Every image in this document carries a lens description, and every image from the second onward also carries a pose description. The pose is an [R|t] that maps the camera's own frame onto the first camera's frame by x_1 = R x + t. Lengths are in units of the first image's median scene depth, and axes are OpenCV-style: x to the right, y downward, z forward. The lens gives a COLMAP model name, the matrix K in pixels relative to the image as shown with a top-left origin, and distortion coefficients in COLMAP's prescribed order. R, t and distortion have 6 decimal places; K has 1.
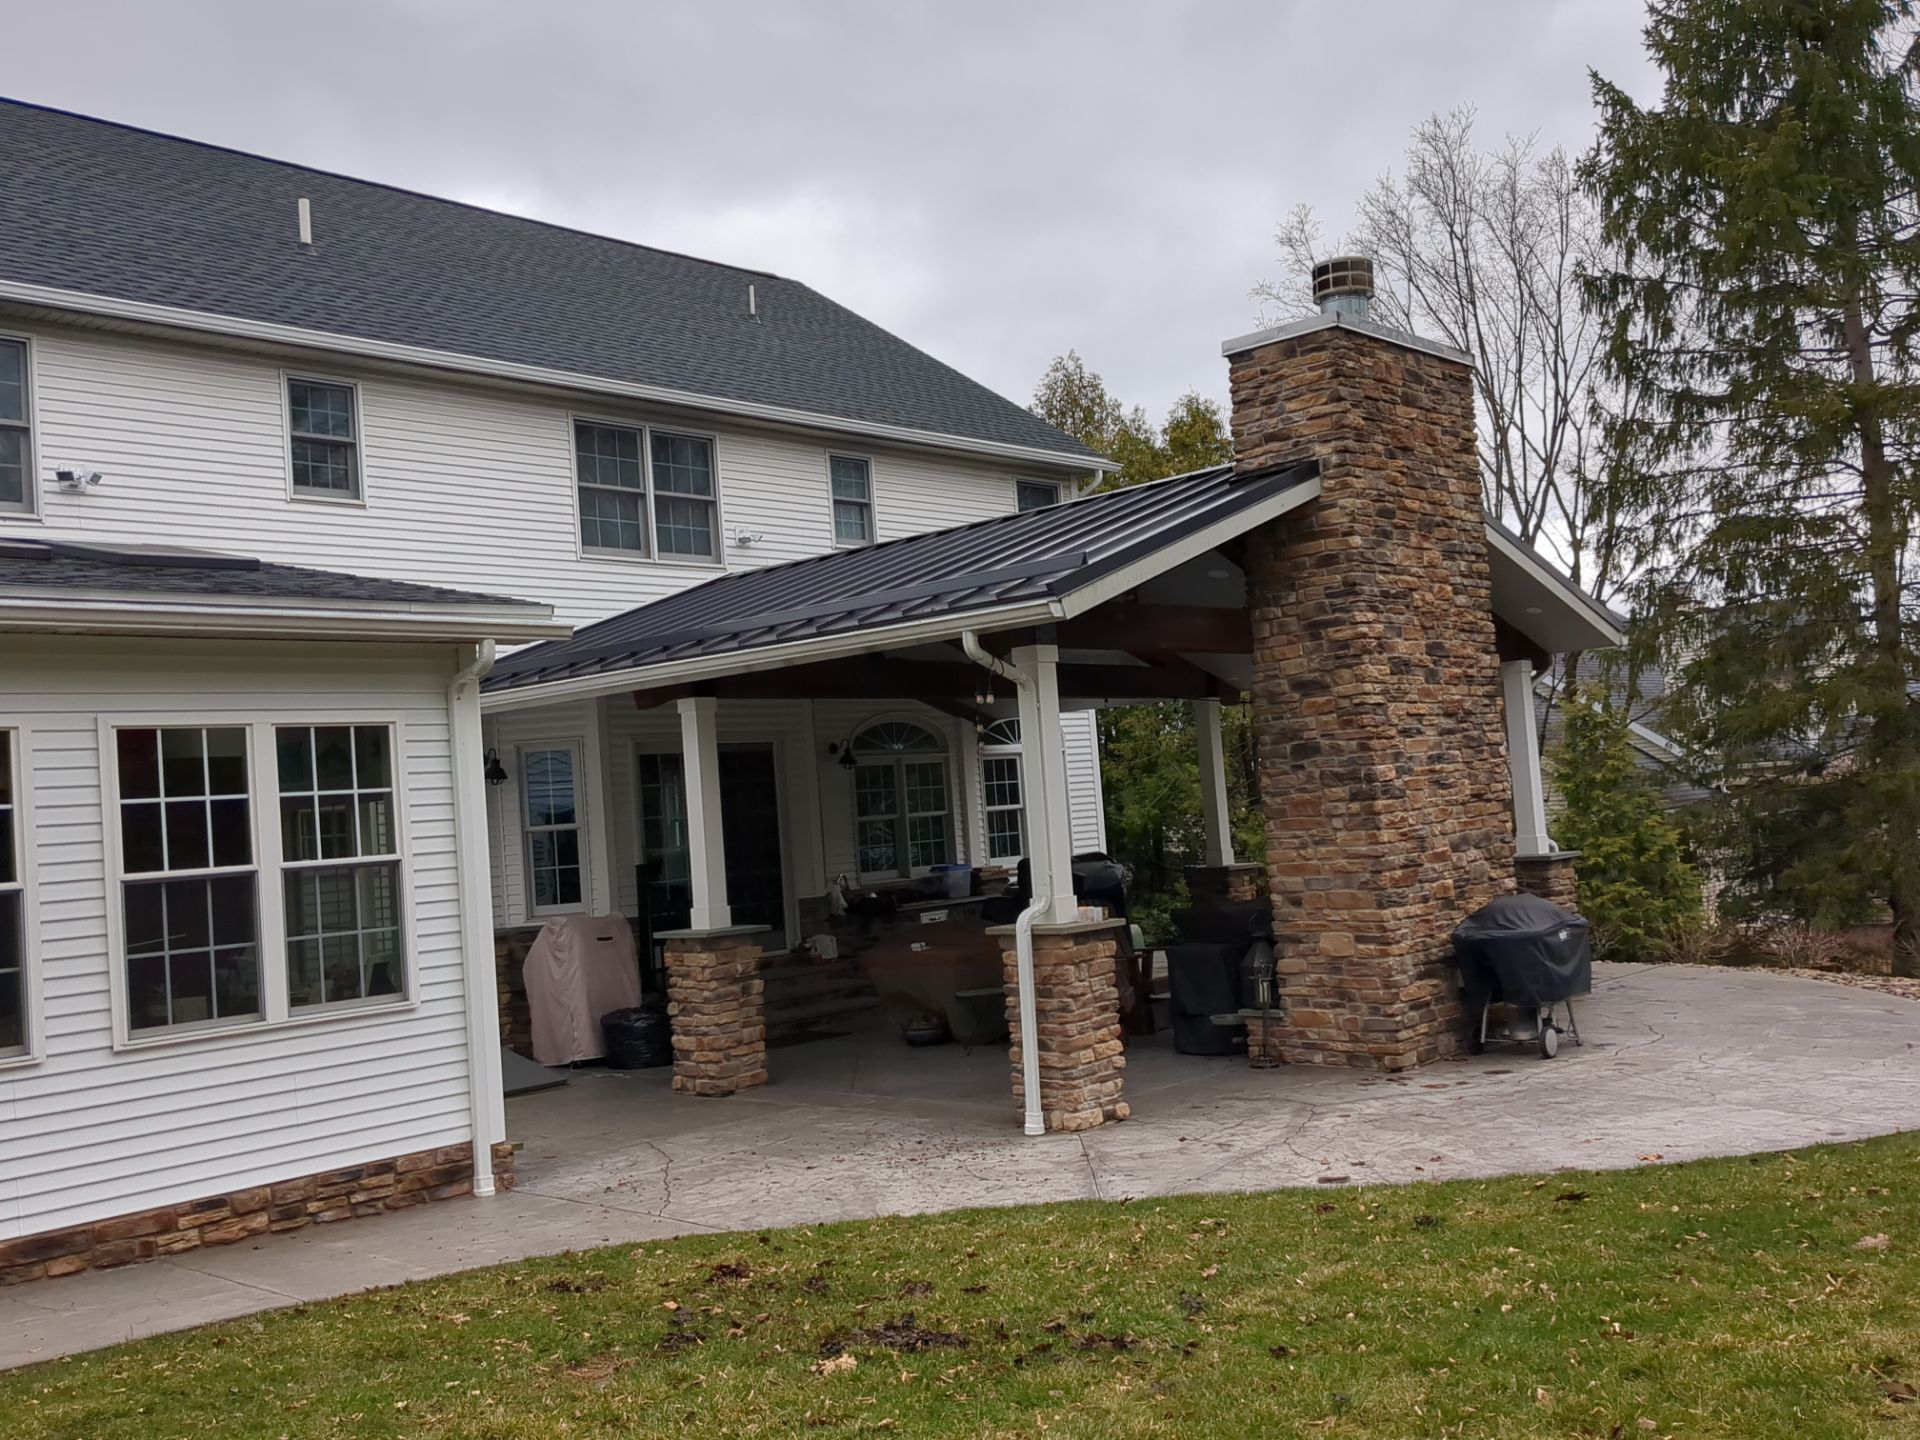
lens RADIAL K [[1947.0, 0, 958.1], [0, 1947.0, 686.5], [0, 0, 1]] dist [0.095903, 0.011565]
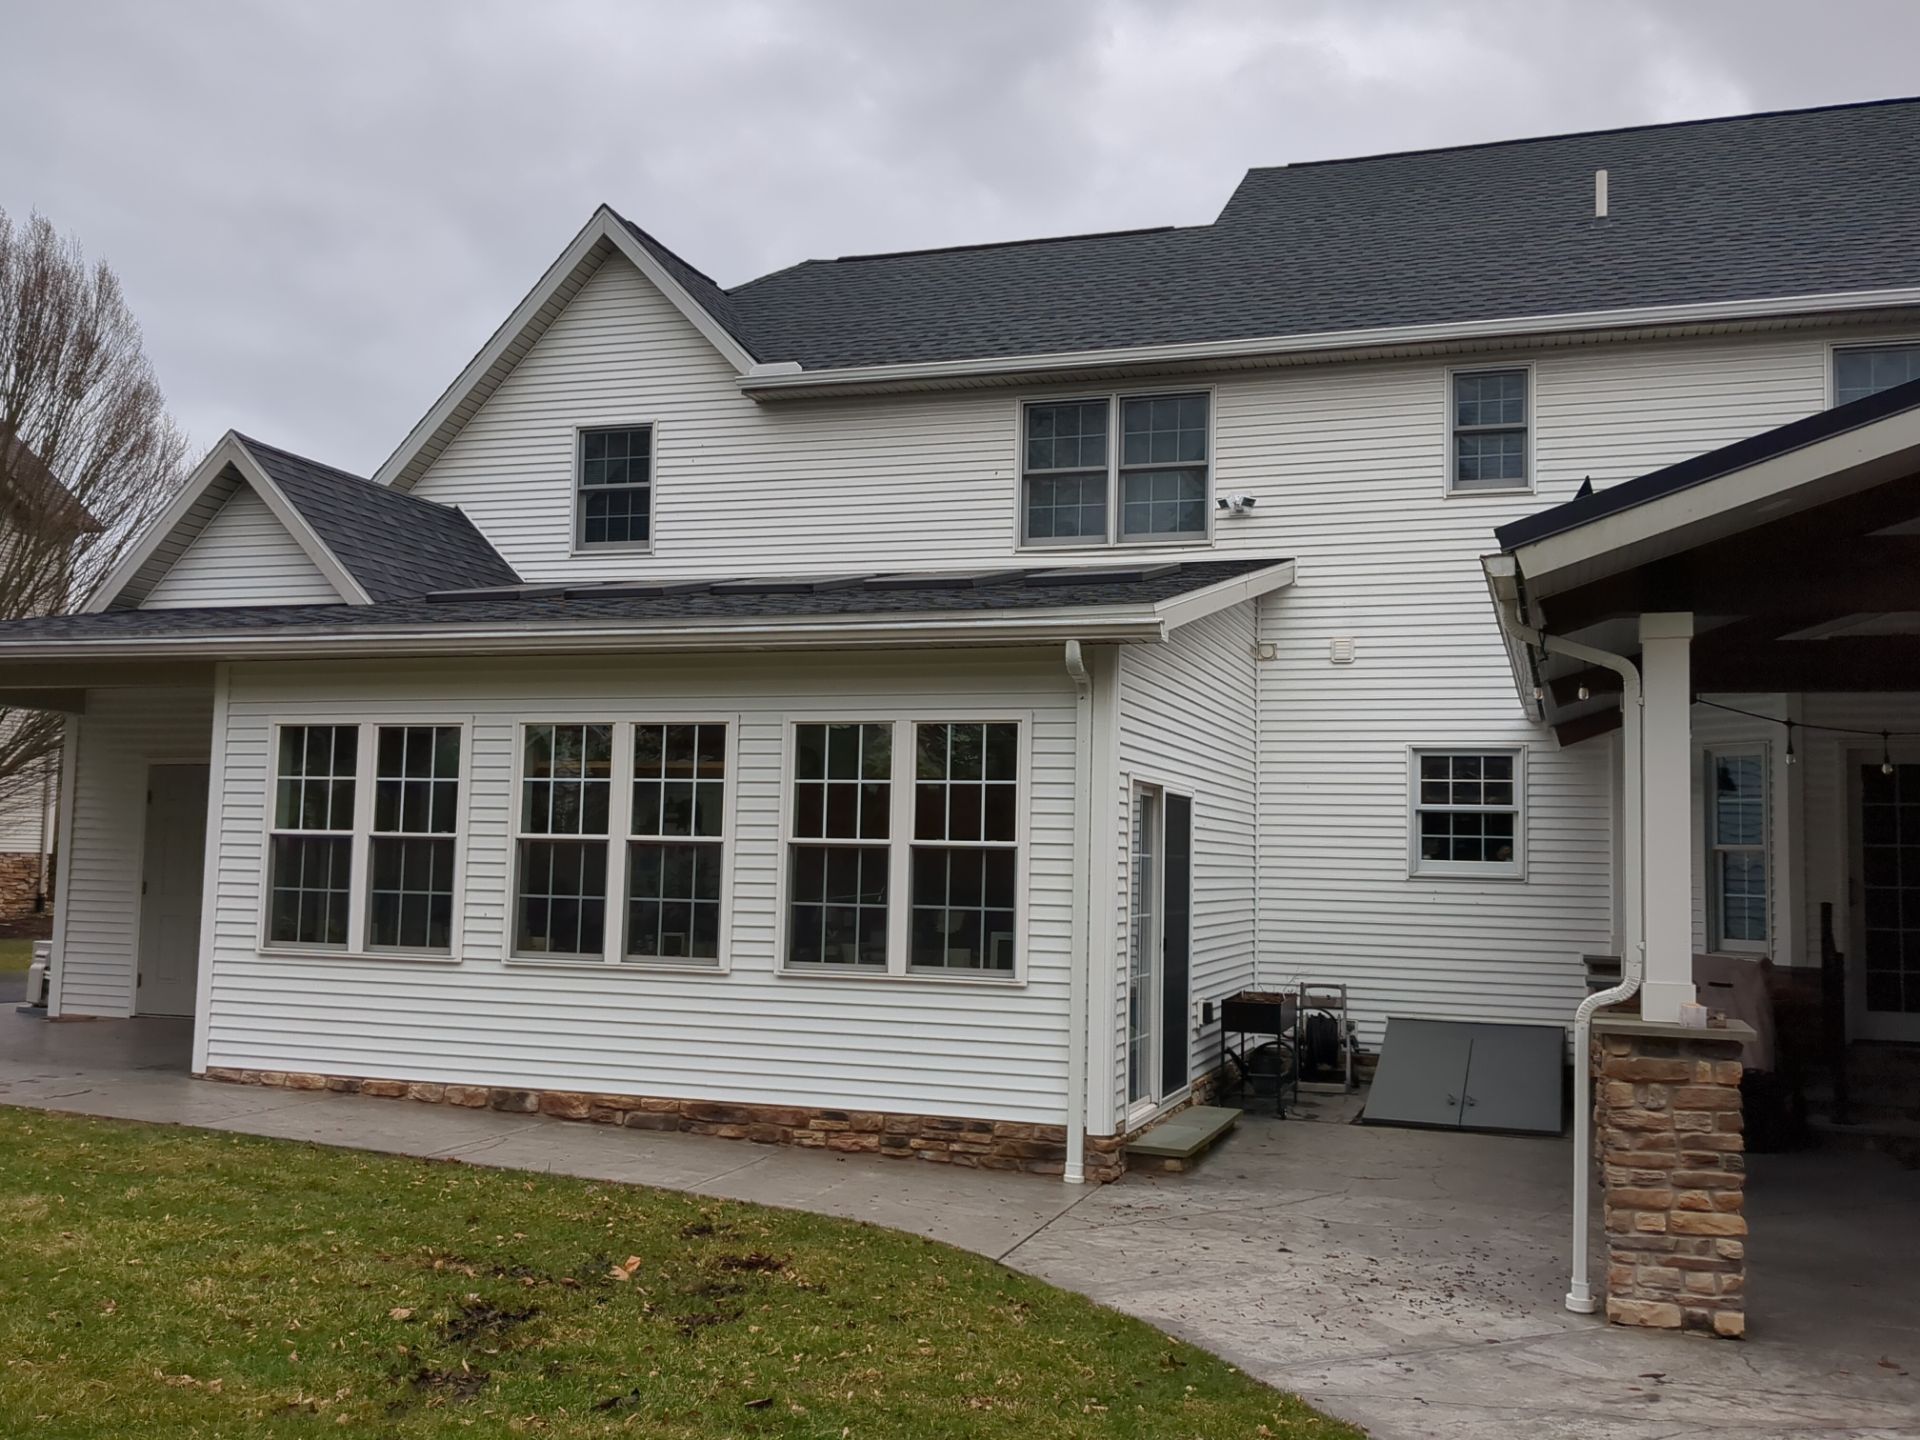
lens RADIAL K [[1787.8, 0, 960.0], [0, 1787.8, 720.0], [0, 0, 1]] dist [0.201486, -0.454650]
pose [[0.379208, 0.008721, -0.925270, 0.486218], [0.015442, 0.999757, 0.015751, 0.001594], [0.925183, -0.020261, 0.378981, 0.474852]]
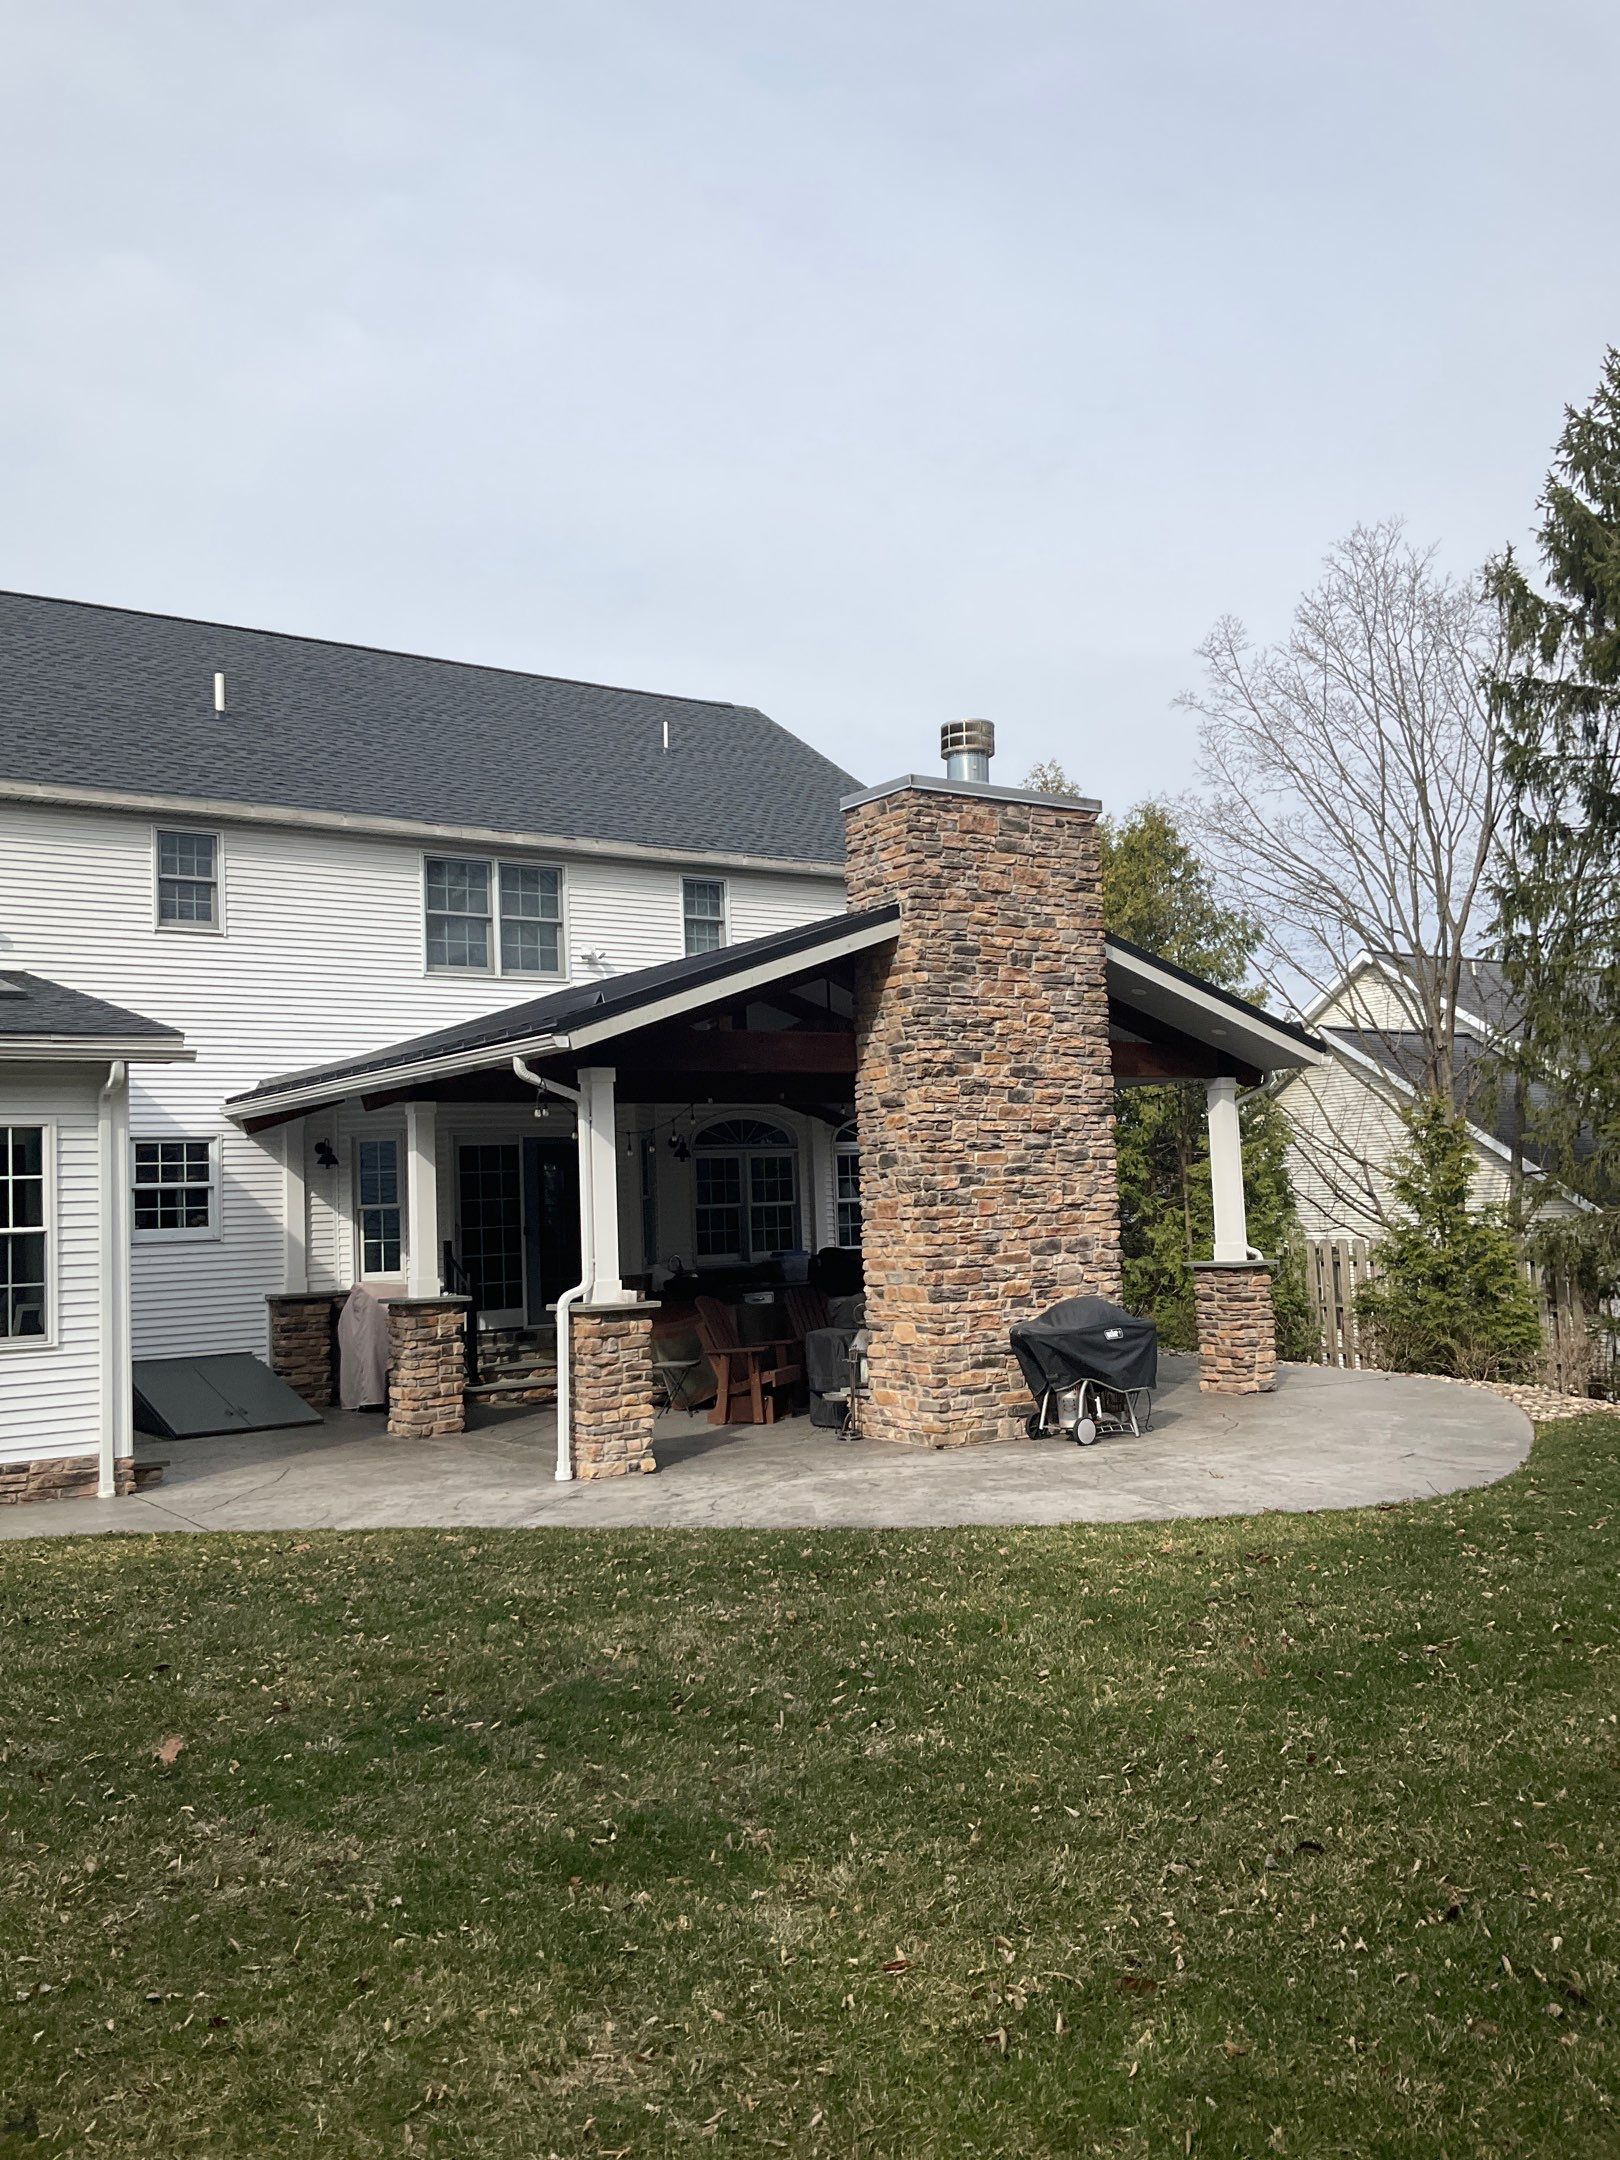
lens RADIAL K [[2011.3, 0, 818.4], [0, 2011.3, 1053.4], [0, 0, 1]] dist [0.201486, -0.454650]
pose [[0.968913, 0.013961, -0.247006, 0.423667], [-0.014614, 0.999893, -0.000808, -0.027664], [0.246968, 0.004393, 0.969014, -0.140044]]
